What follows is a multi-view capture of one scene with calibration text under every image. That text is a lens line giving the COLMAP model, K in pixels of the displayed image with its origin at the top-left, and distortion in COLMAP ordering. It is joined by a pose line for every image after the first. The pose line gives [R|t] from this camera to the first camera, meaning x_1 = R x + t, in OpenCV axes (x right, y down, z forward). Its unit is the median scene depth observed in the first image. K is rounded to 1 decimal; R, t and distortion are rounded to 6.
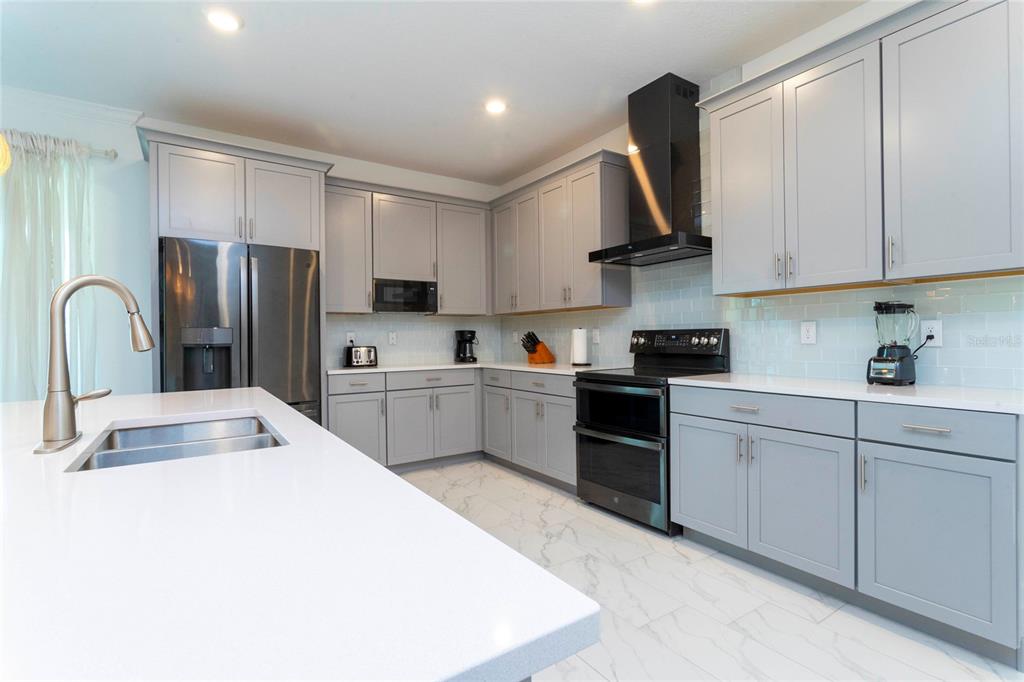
lens RADIAL K [[487.7, 0, 512.0], [0, 487.7, 341.0], [0, 0, 1]] dist [0.000310, 0.000334]
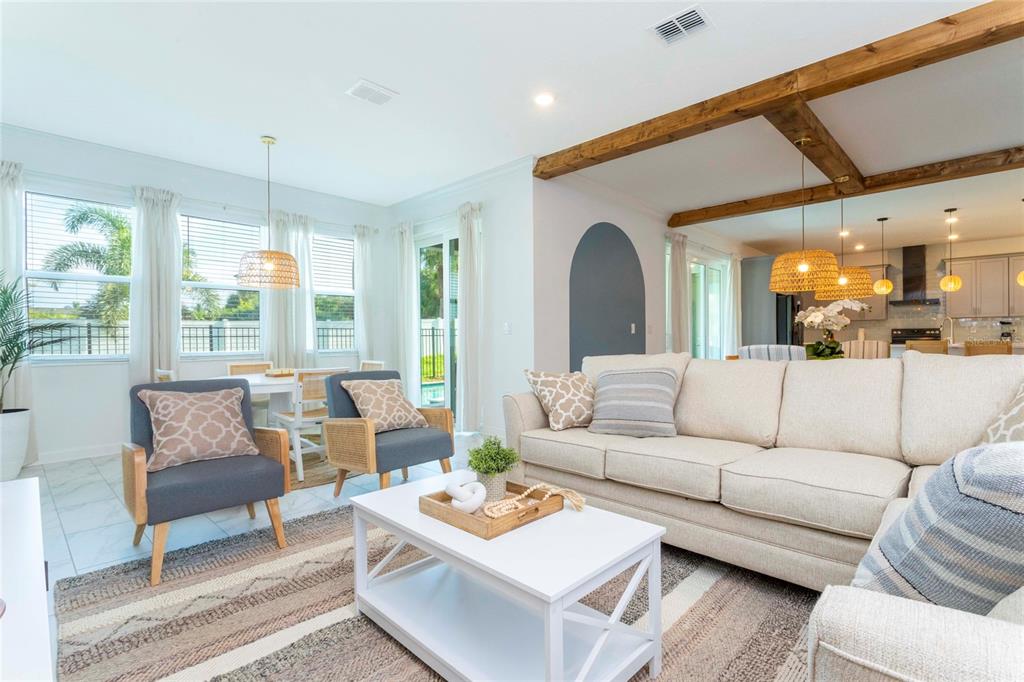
lens RADIAL K [[487.7, 0, 512.0], [0, 487.7, 341.0], [0, 0, 1]] dist [0.000310, 0.000334]
pose [[0.976689, 0.007834, 0.214515, -2.362883], [-0.006847, 0.999962, -0.005345, 0.073988], [-0.214548, 0.003752, 0.976706, -1.181474]]
